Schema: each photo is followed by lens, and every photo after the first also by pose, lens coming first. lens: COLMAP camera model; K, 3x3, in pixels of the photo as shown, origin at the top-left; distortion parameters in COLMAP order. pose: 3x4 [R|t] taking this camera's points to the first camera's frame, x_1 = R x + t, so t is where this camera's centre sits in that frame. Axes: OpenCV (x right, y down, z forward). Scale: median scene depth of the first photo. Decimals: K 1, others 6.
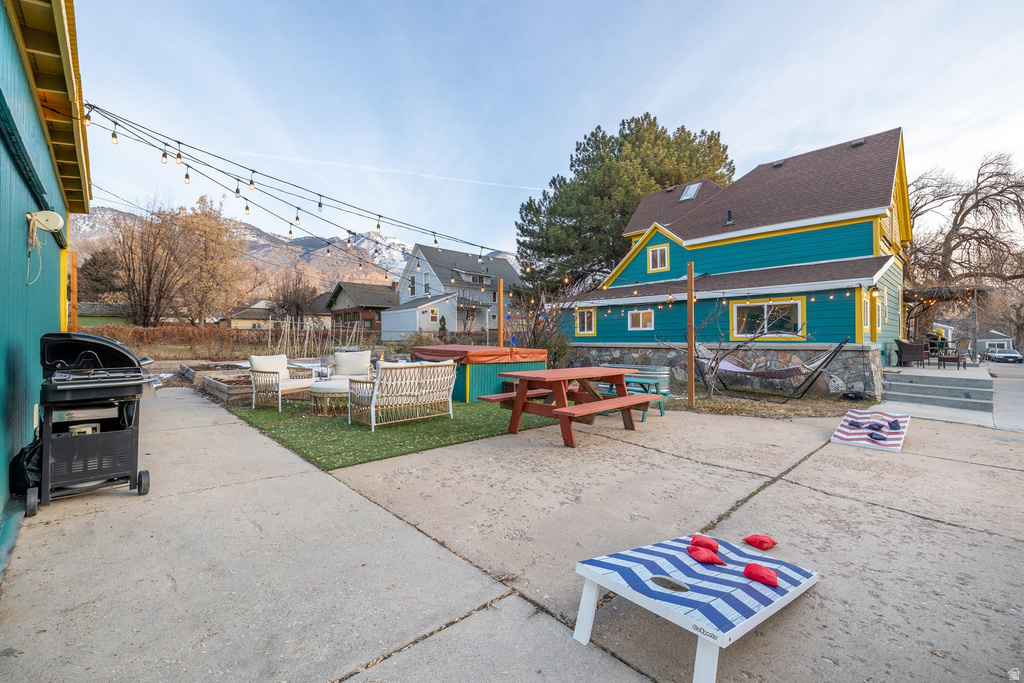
lens RADIAL K [[430.0, 0, 504.6], [0, 430.0, 342.9], [0, 0, 1]] dist [-0.002501, -0.000067]
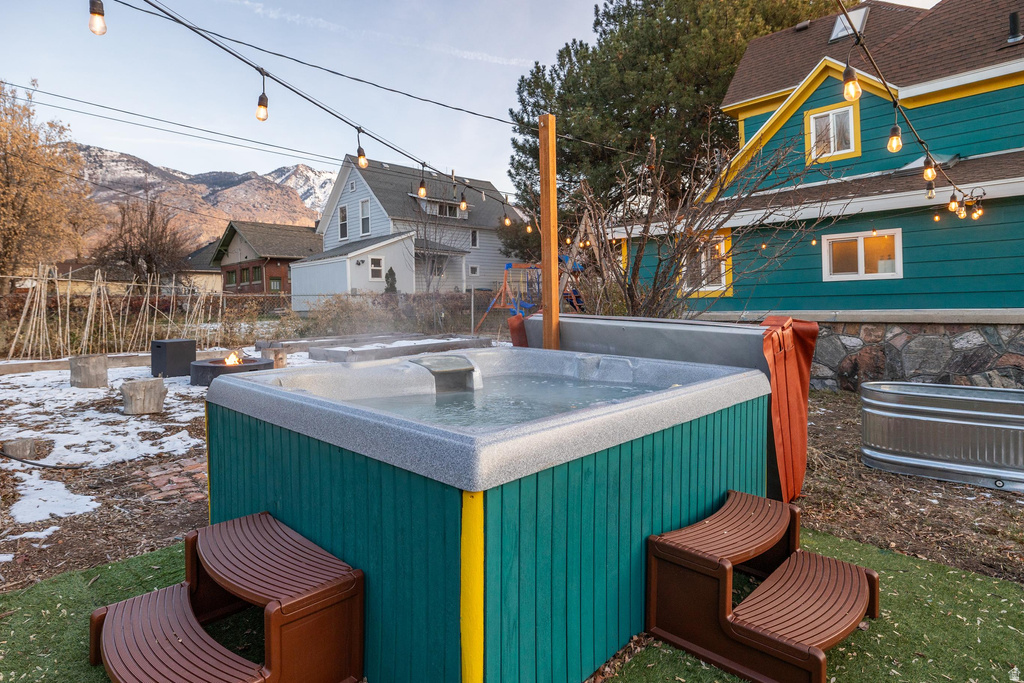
lens RADIAL K [[556.8, 0, 511.7], [0, 556.8, 302.8], [0, 0, 1]] dist [-0.002095, -0.000207]
pose [[0.998159, -0.019227, 0.057519, -0.020876], [0.019800, 0.999760, -0.009406, -0.003965], [-0.057324, 0.010527, 0.998300, 0.211656]]
